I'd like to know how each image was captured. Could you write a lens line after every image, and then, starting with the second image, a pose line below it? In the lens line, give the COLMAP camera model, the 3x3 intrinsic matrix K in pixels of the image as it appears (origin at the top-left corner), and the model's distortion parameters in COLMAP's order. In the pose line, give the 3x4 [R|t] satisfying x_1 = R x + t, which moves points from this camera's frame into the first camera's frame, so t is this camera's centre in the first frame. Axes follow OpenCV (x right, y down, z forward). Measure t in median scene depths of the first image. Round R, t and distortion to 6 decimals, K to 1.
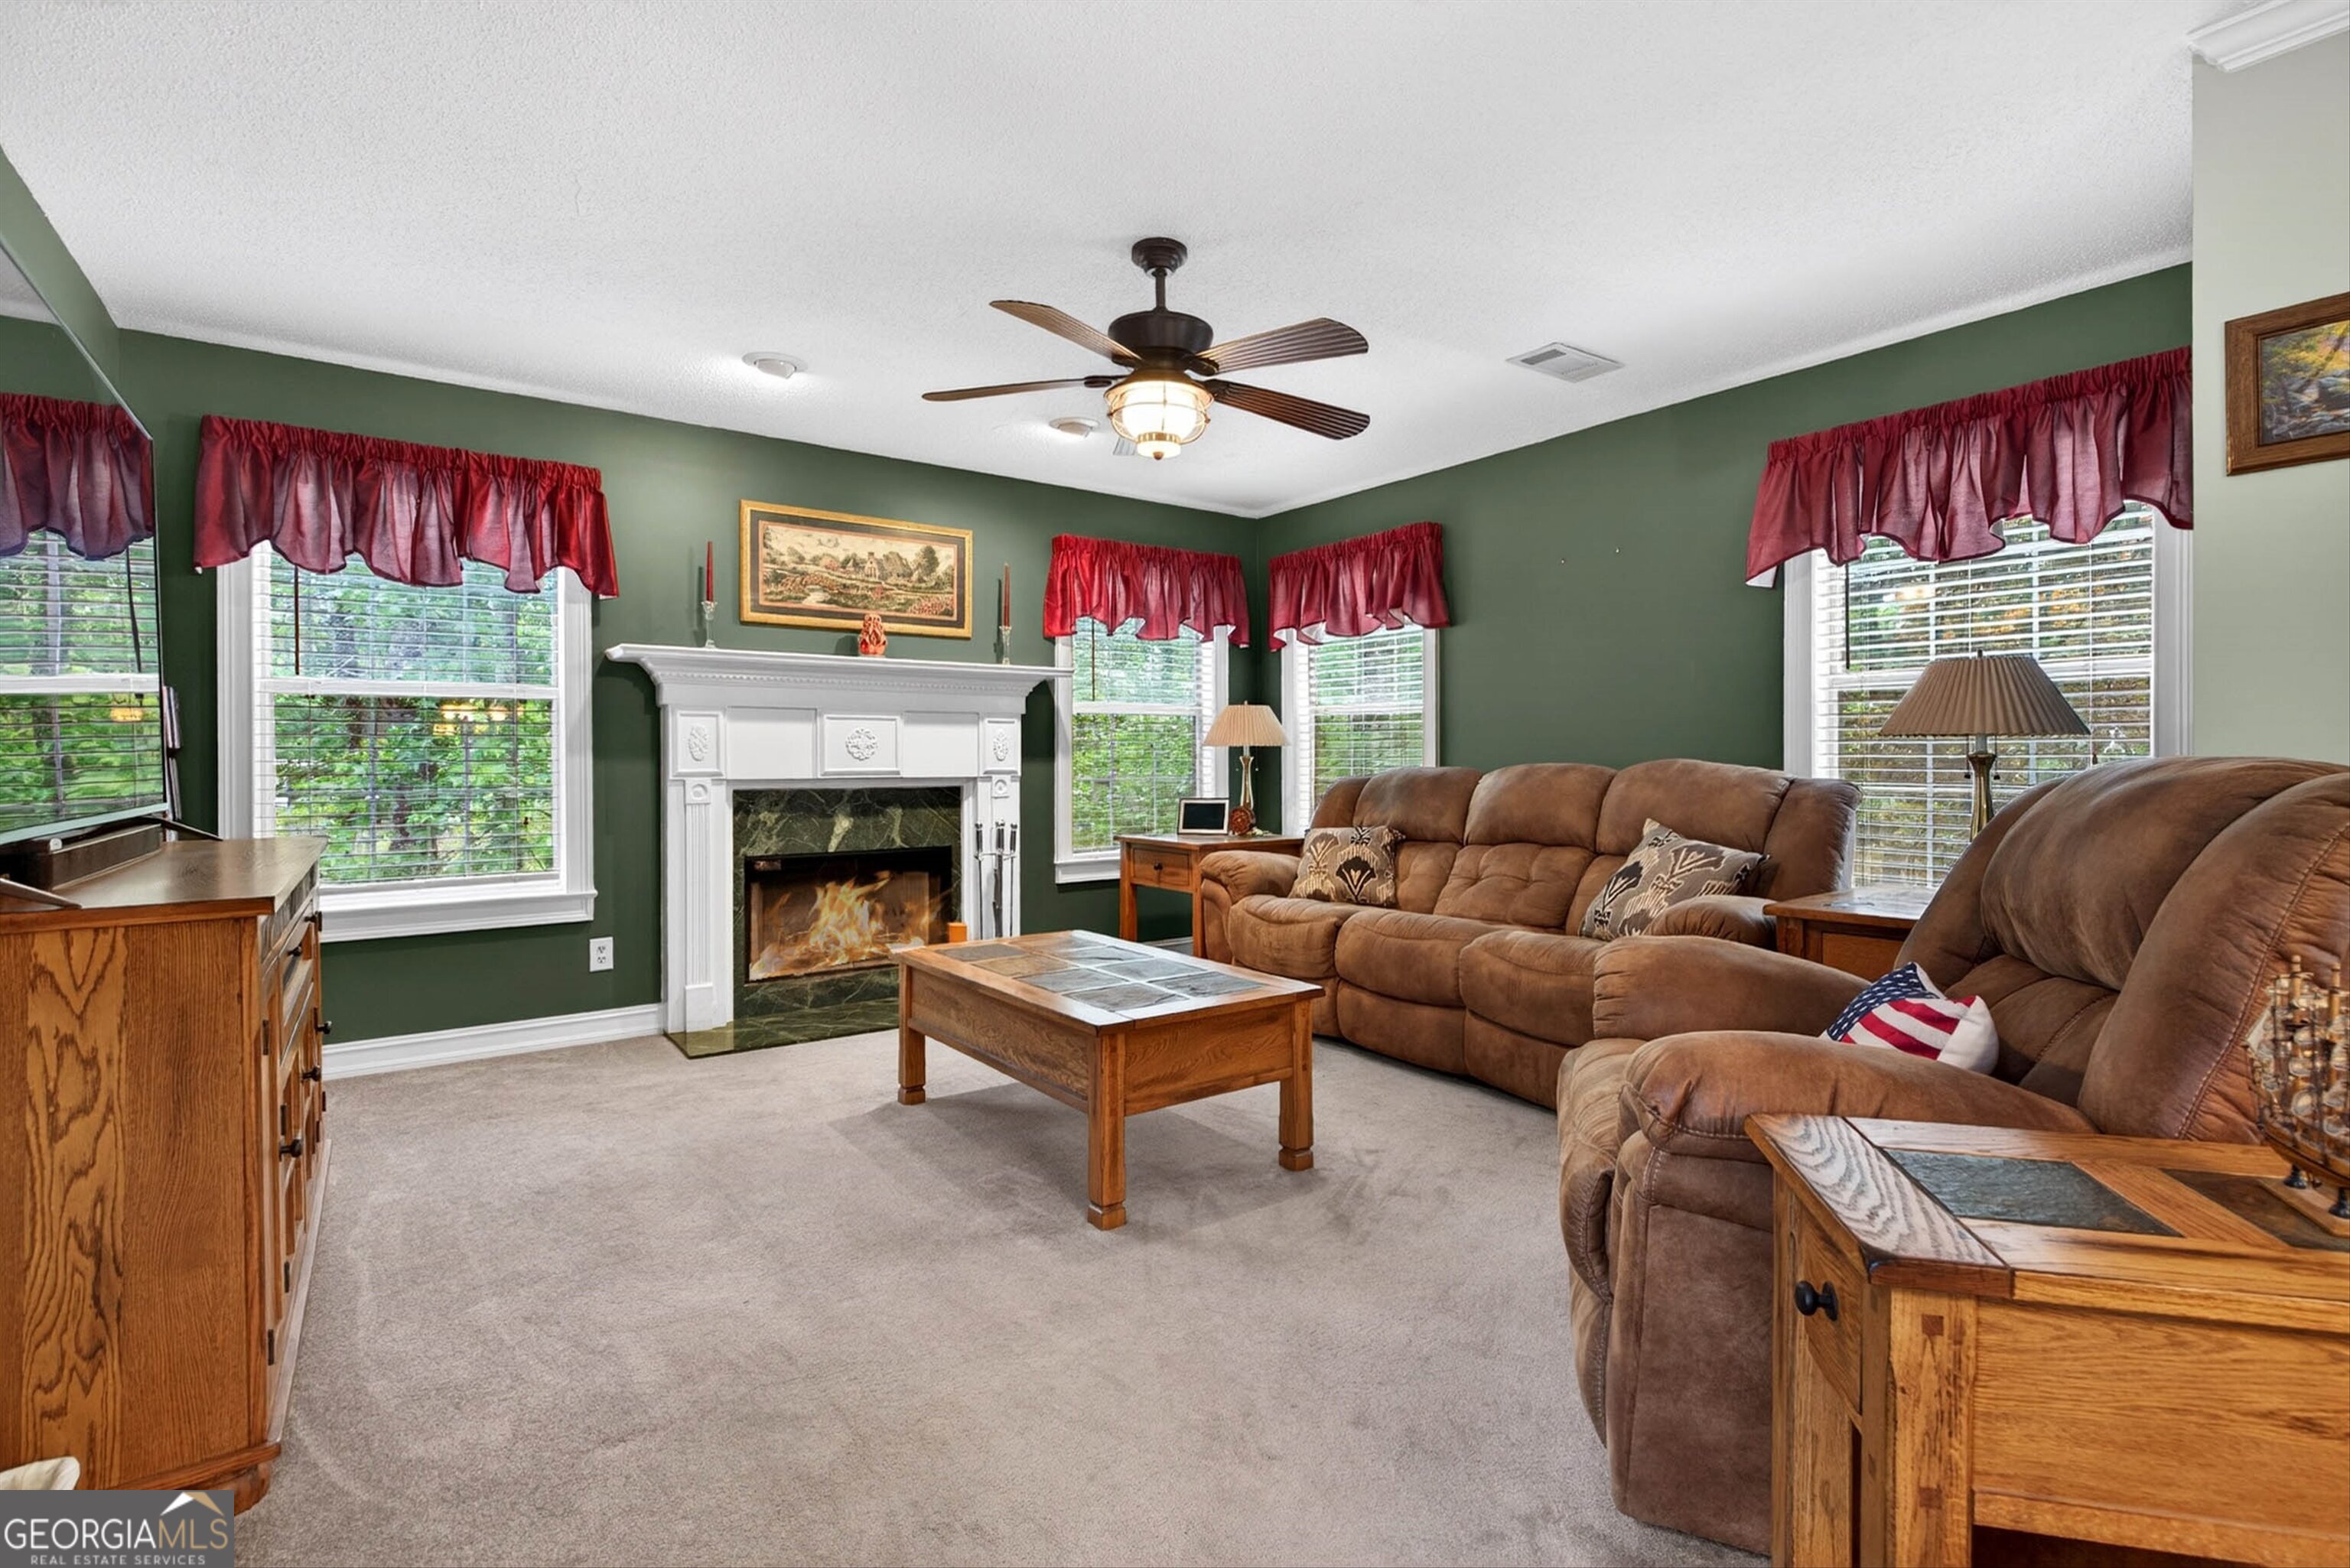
lens RADIAL K [[1089.9, 0, 1178.4], [0, 1089.9, 773.7], [0, 0, 1]] dist [0.000160, 0.001984]
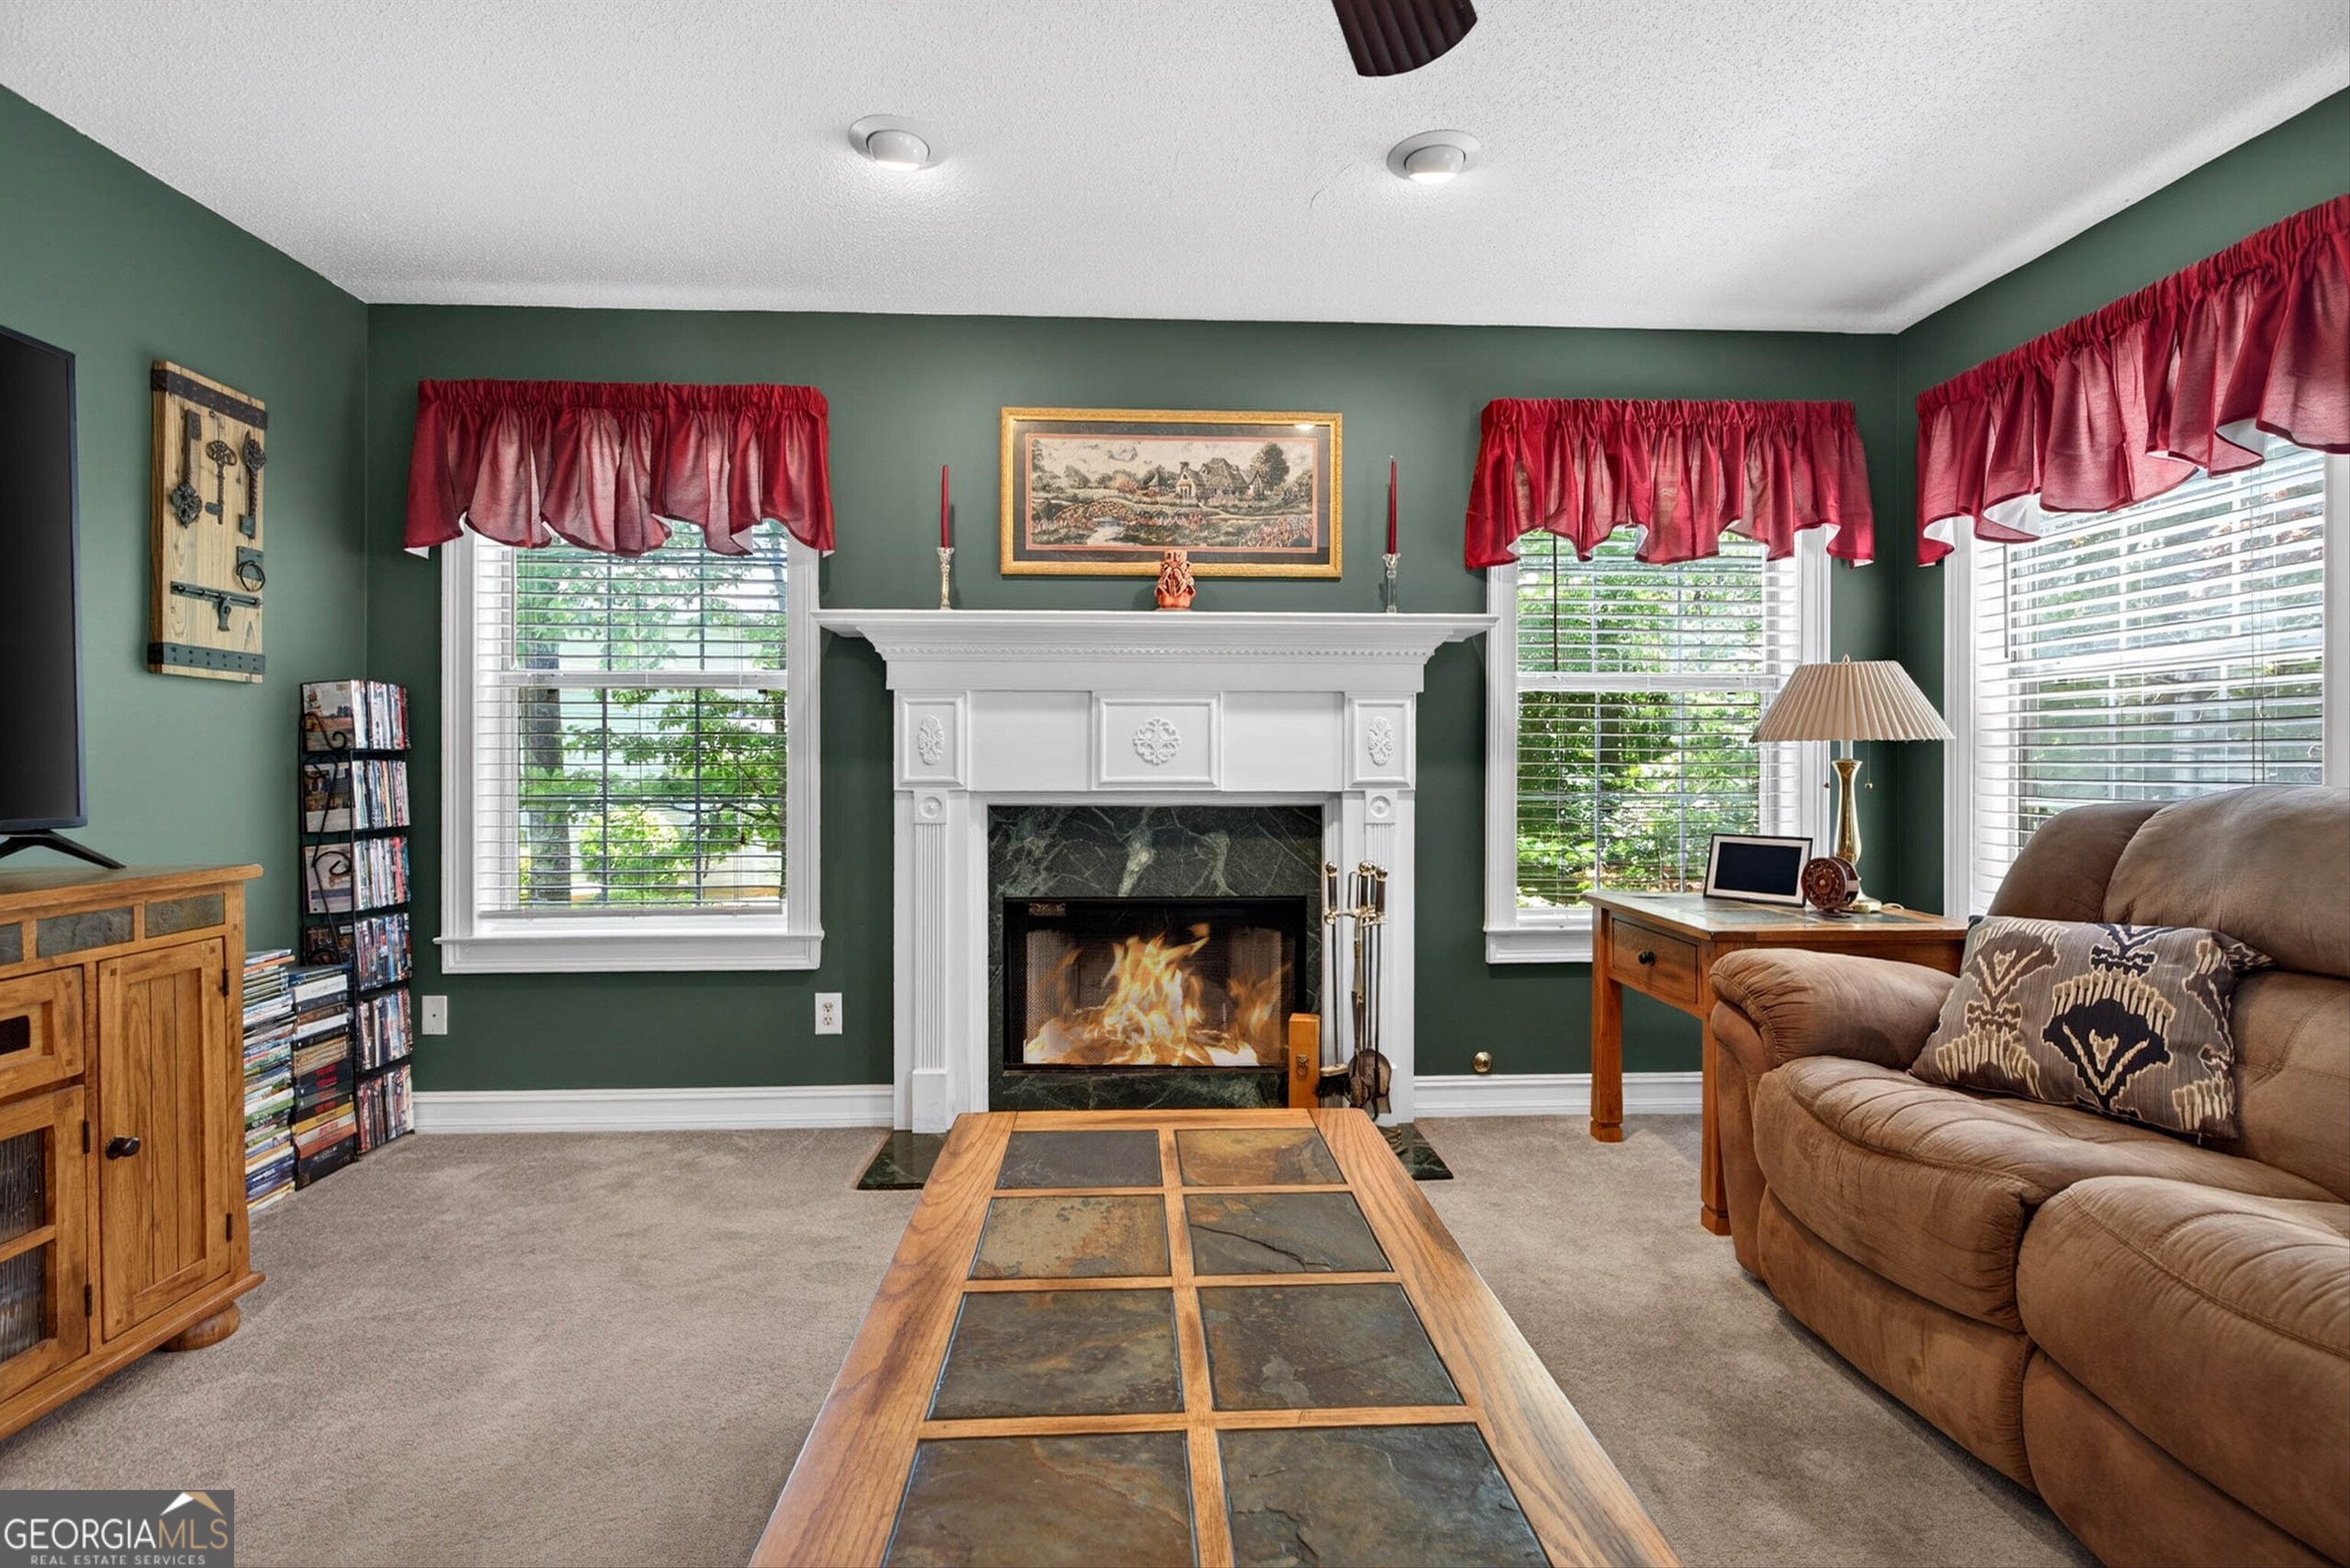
lens RADIAL K [[1089.9, 0, 1166.1], [0, 1089.9, 762.8], [0, 0, 1]] dist [0.000160, 0.001984]
pose [[0.835474, 0.002614, -0.549523, 0.085444], [-0.009726, 0.999902, -0.010031, -0.006849], [0.549443, 0.013725, 0.835418, 0.420906]]
